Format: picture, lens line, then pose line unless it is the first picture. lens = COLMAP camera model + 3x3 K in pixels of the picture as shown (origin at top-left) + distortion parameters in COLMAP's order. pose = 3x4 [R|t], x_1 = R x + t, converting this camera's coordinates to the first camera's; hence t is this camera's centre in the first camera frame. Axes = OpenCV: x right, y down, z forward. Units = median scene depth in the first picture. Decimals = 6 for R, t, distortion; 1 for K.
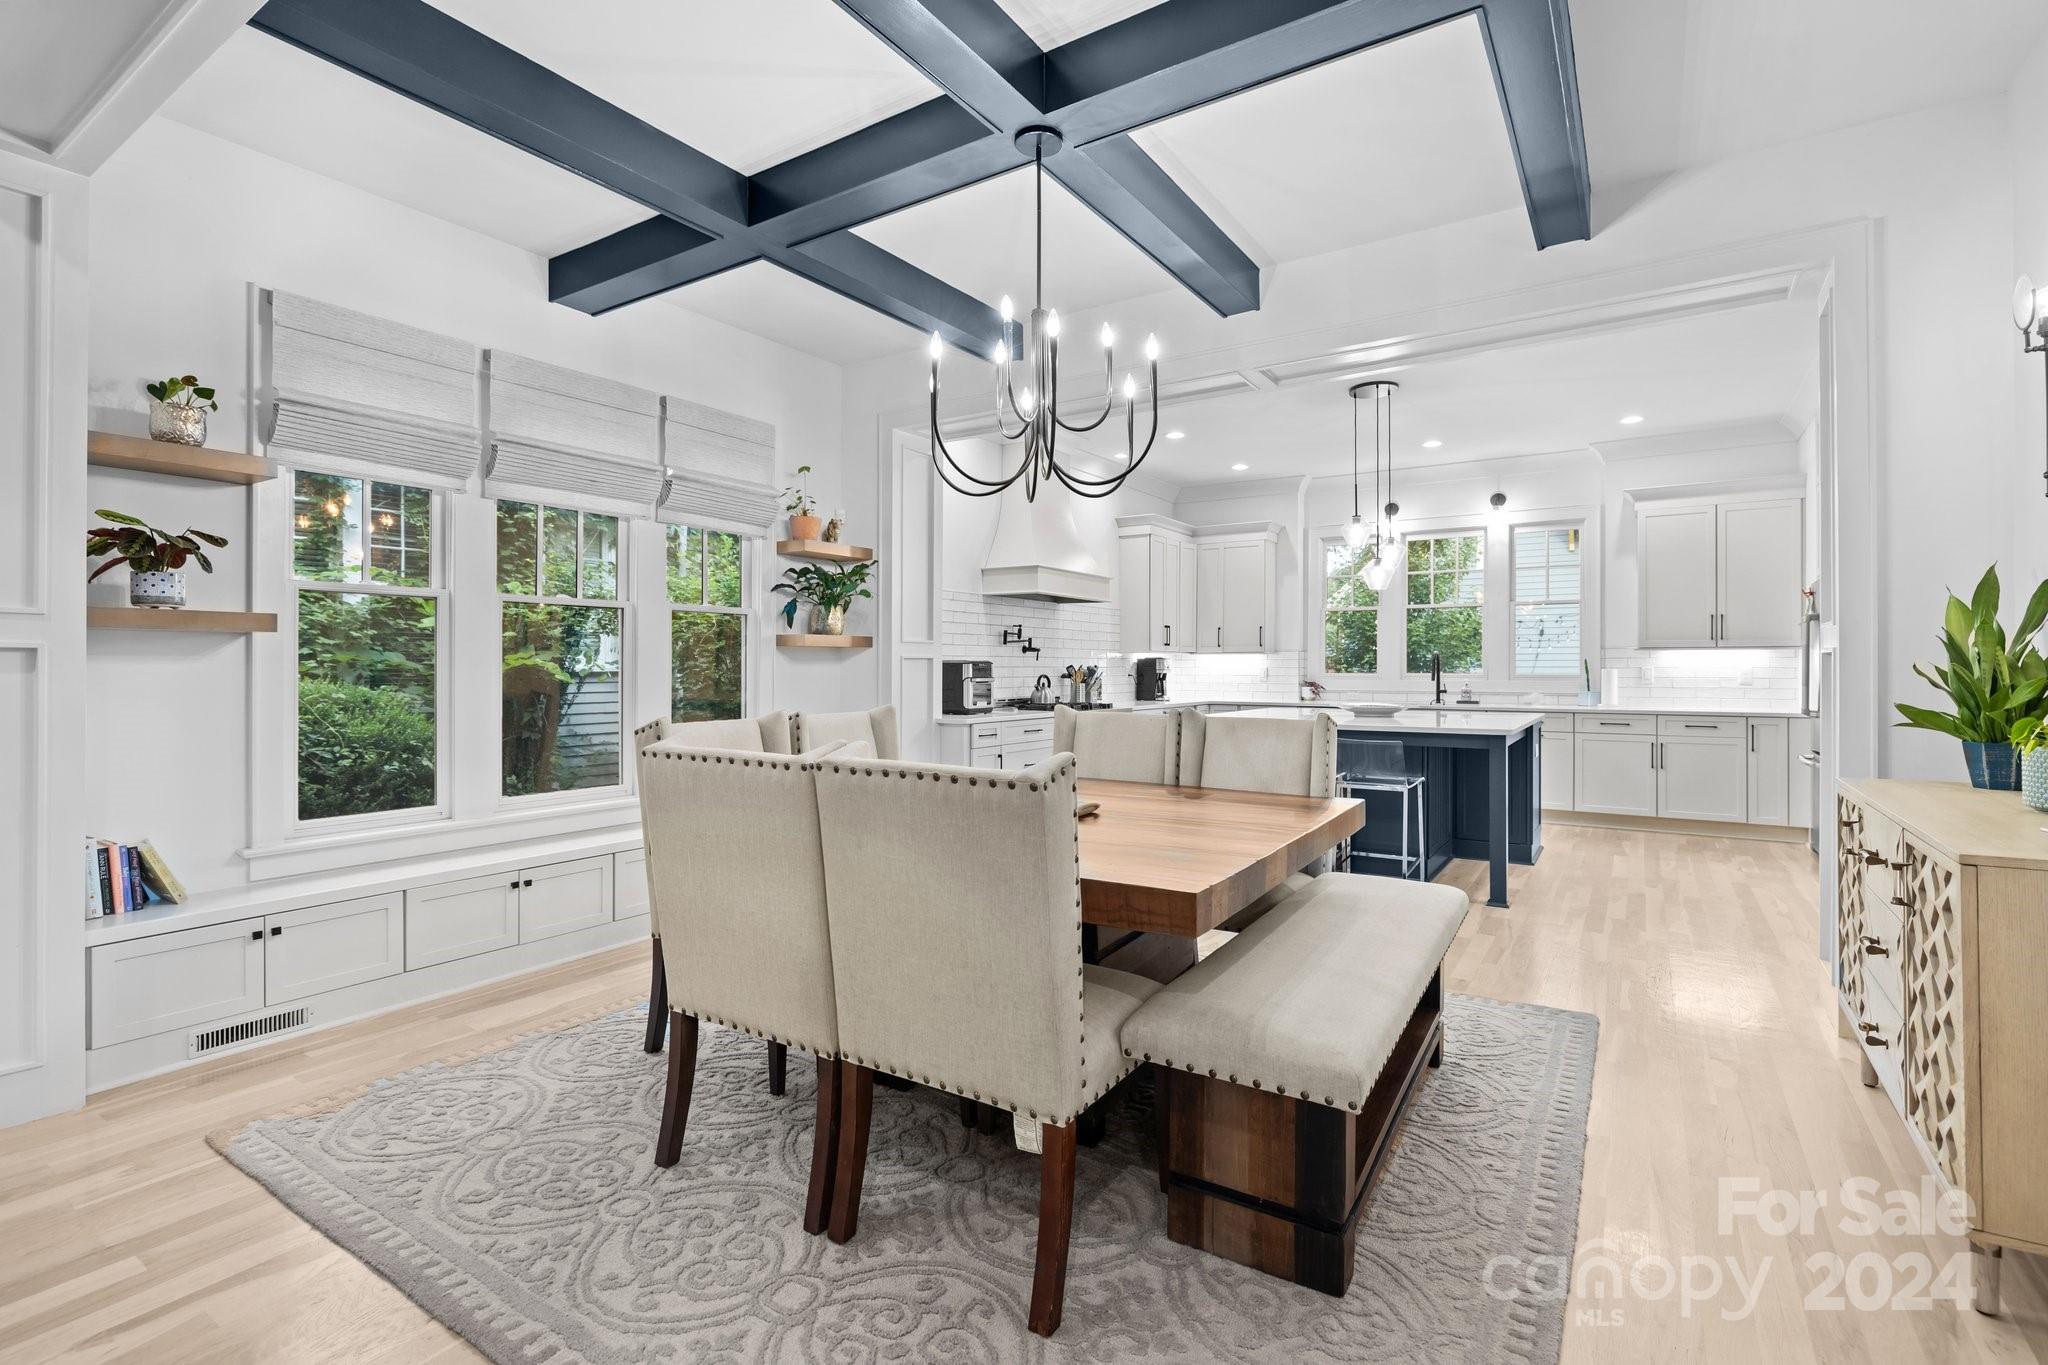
lens RADIAL K [[945.7, 0, 1022.0], [0, 945.7, 666.2], [0, 0, 1]] dist [-0.008443, -0.000202]
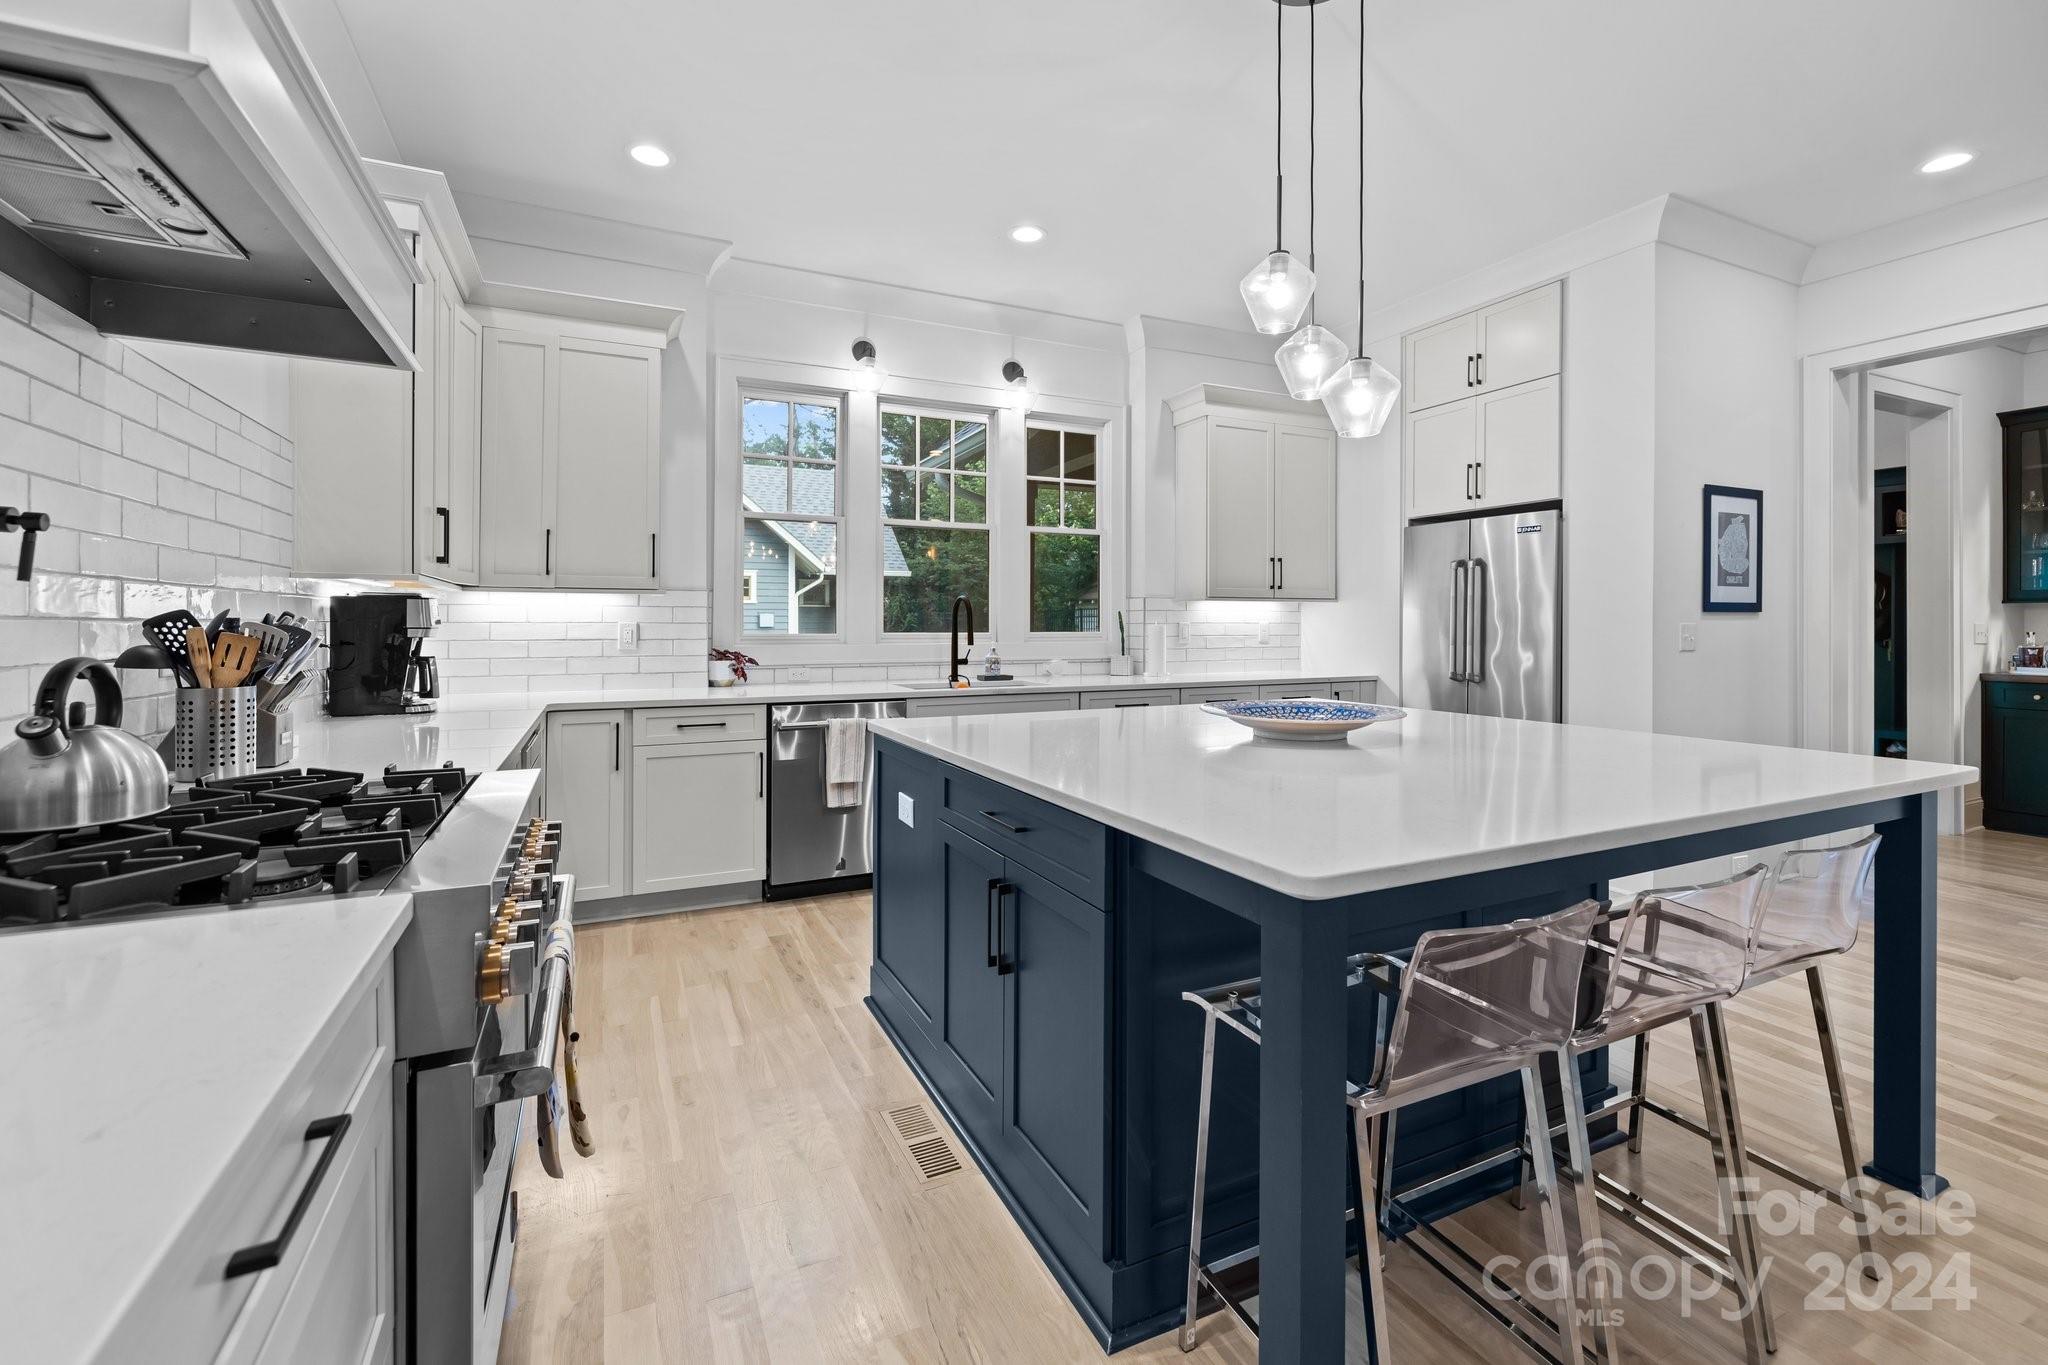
lens RADIAL K [[879.6, 0, 1020.1], [0, 879.6, 625.5], [0, 0, 1]] dist [0.000613, -0.000123]
pose [[0.521744, -0.001881, 0.853100, -0.026533], [-0.001992, 0.999992, 0.003423, 0.001171], [-0.853100, -0.003485, 0.521736, 0.761460]]
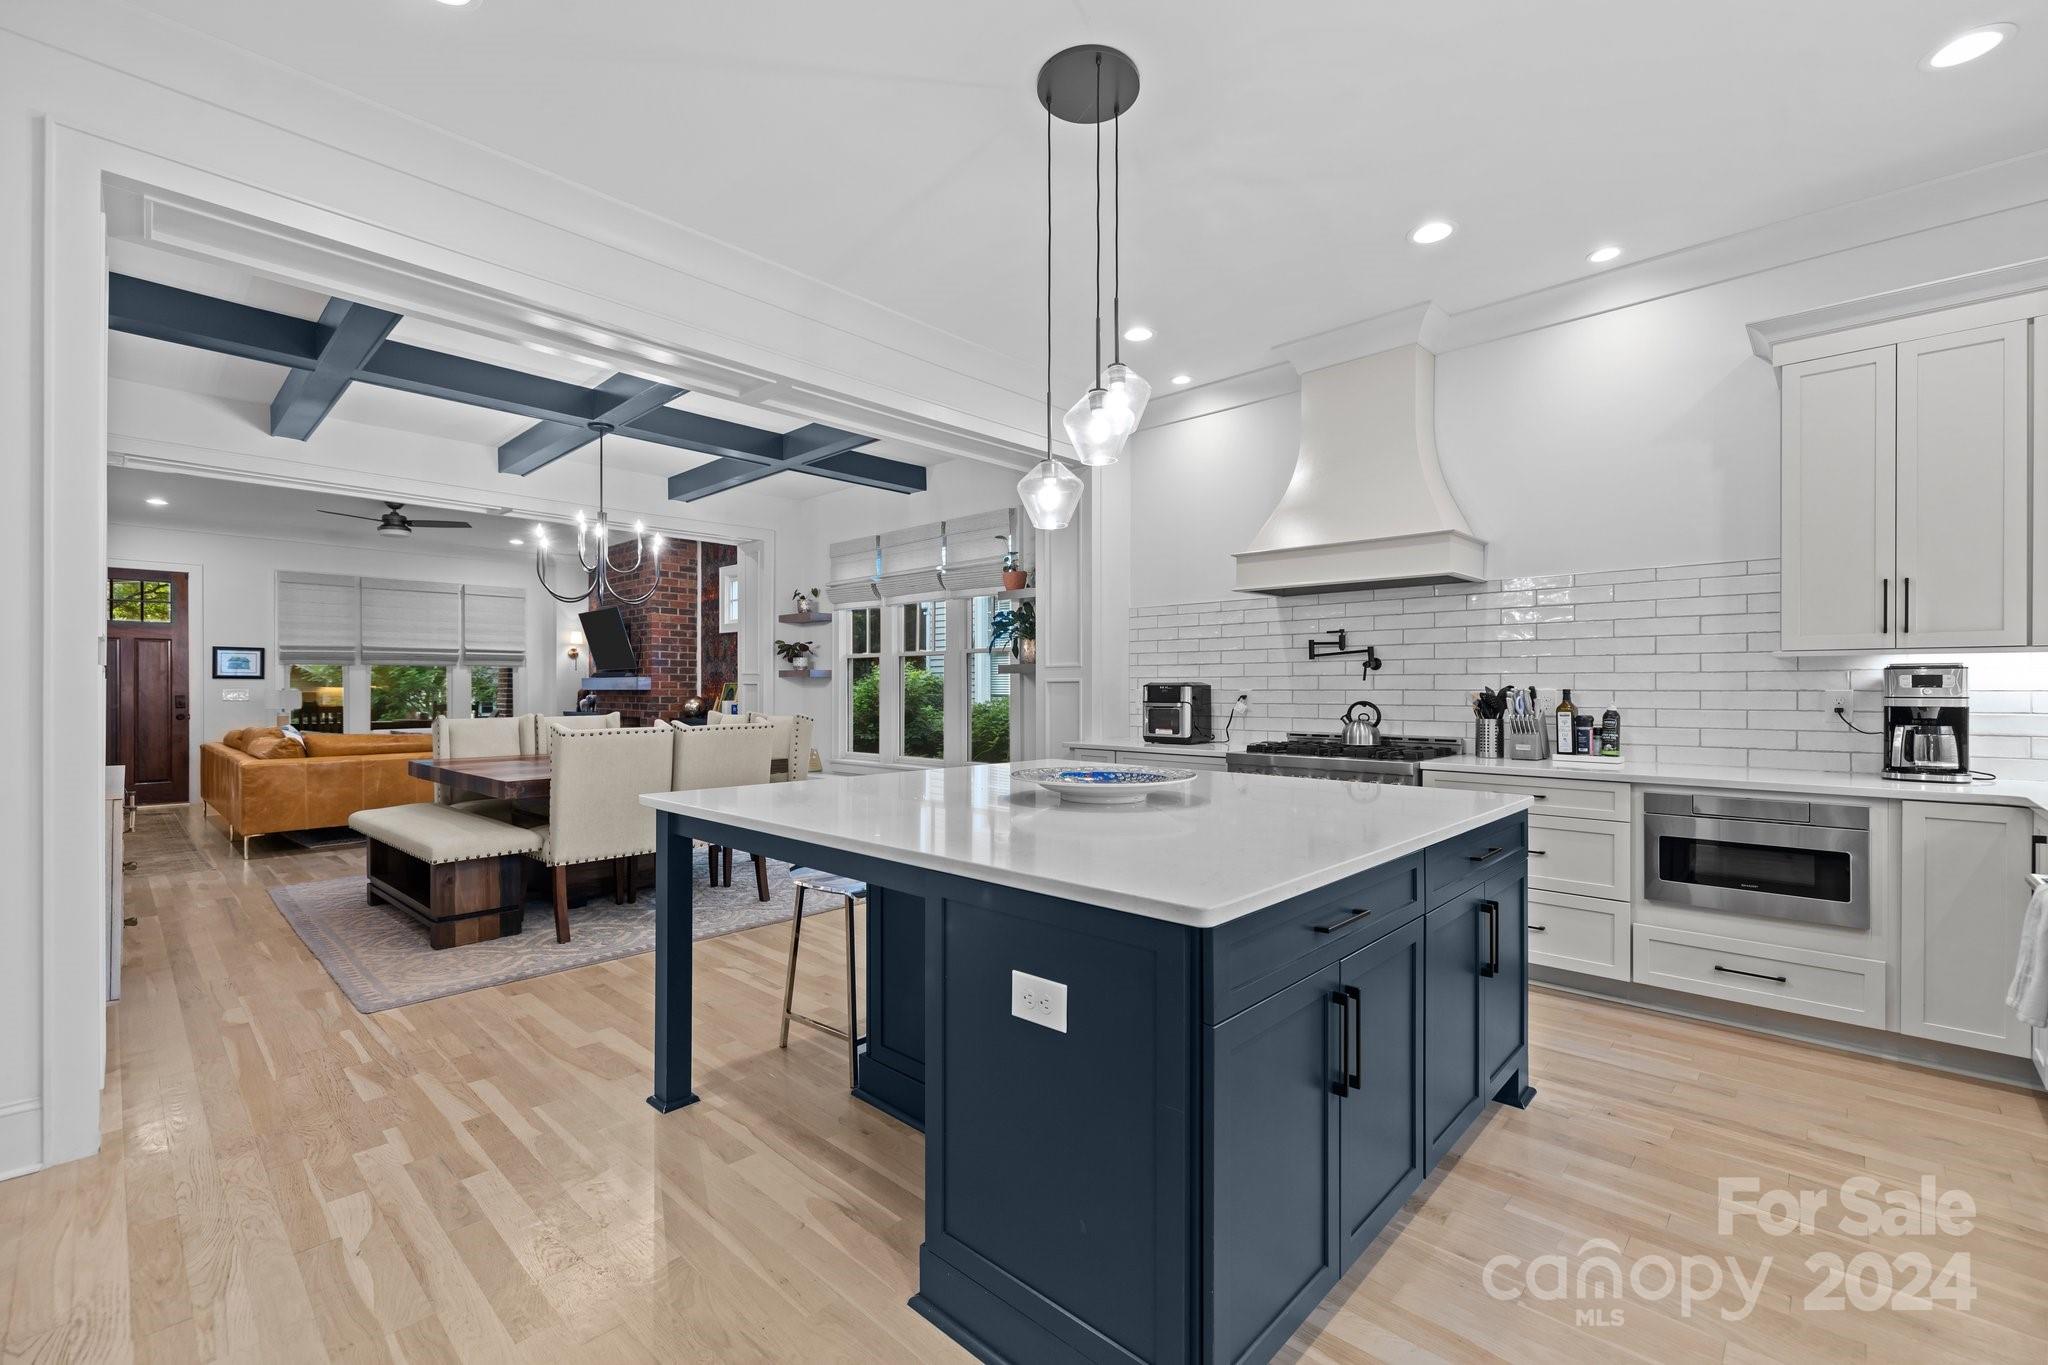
lens RADIAL K [[866.7, 0, 1019.1], [0, 866.7, 688.3], [0, 0, 1]] dist [0.001614, -0.000263]
pose [[-0.175739, -0.001336, -0.984436, 0.666321], [0.000594, 0.999999, -0.001463, 0.000262], [0.984437, -0.000841, -0.175738, 0.874154]]
